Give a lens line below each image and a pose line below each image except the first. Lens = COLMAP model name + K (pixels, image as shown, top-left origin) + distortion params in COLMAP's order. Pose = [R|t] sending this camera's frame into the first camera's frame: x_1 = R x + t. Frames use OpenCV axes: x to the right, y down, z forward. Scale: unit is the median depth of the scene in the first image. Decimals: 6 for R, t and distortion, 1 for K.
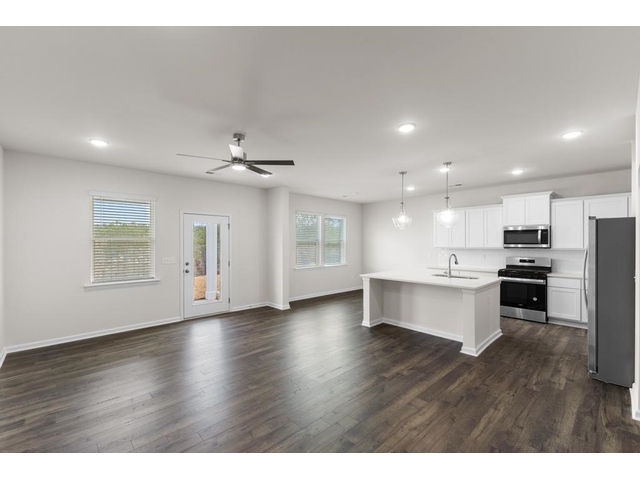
lens RADIAL K [[278.1, 0, 319.8], [0, 278.1, 242.0], [0, 0, 1]] dist [0.003377, -0.002811]
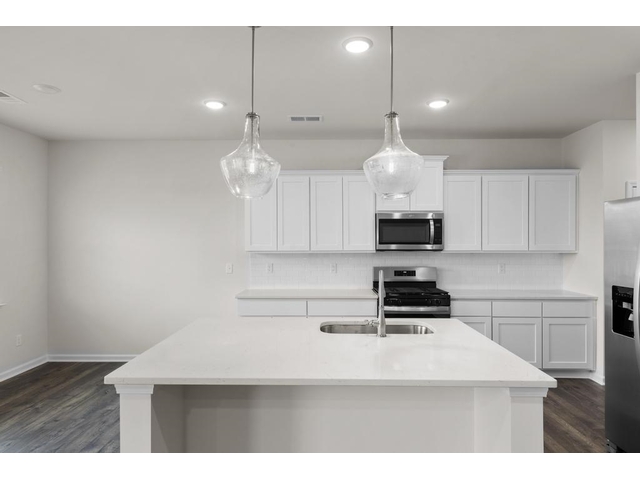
lens RADIAL K [[392.3, 0, 319.3], [0, 392.3, 241.2], [0, 0, 1]] dist [-0.004741, -0.000635]
pose [[0.696628, 0.001429, 0.717431, 0.031991], [-0.002501, 0.999997, 0.000437, 0.001980], [-0.717429, -0.002098, 0.696629, 0.629078]]
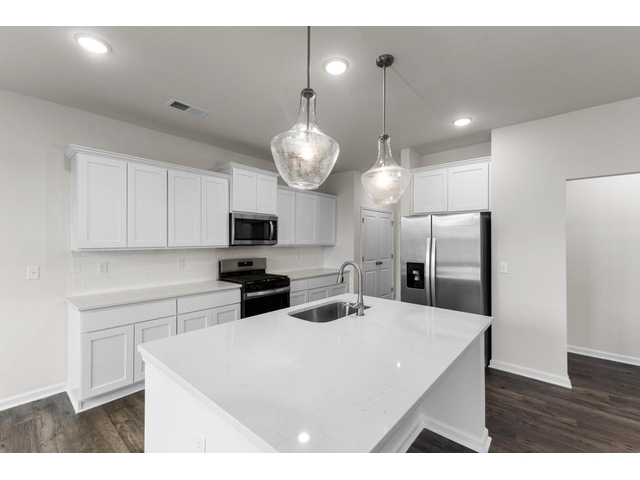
lens RADIAL K [[278.1, 0, 321.7], [0, 278.1, 236.5], [0, 0, 1]] dist [0.003377, -0.002811]
pose [[-0.094974, 0.010380, 0.995426, 0.020100], [-0.006990, 0.999914, -0.011094, 0.006187], [-0.995455, -0.008012, -0.094893, 0.995367]]
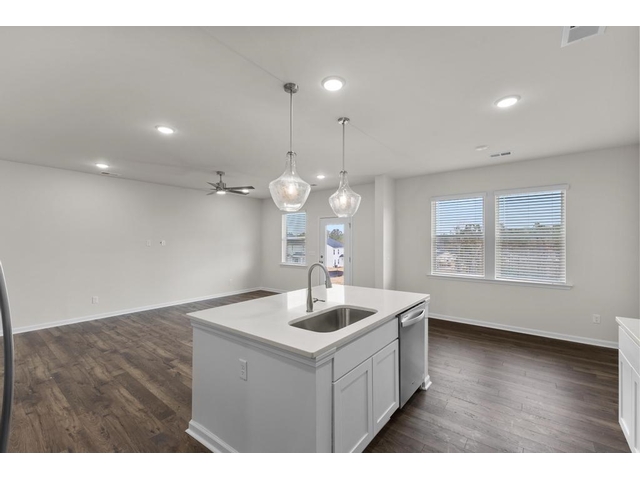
lens RADIAL K [[278.1, 0, 320.2], [0, 278.1, 236.6], [0, 0, 1]] dist [0.003377, -0.002811]
pose [[0.159752, -0.008687, -0.987119, 0.852889], [-0.002733, 0.999954, -0.009242, -0.000308], [0.987153, 0.004174, 0.159720, 0.842722]]
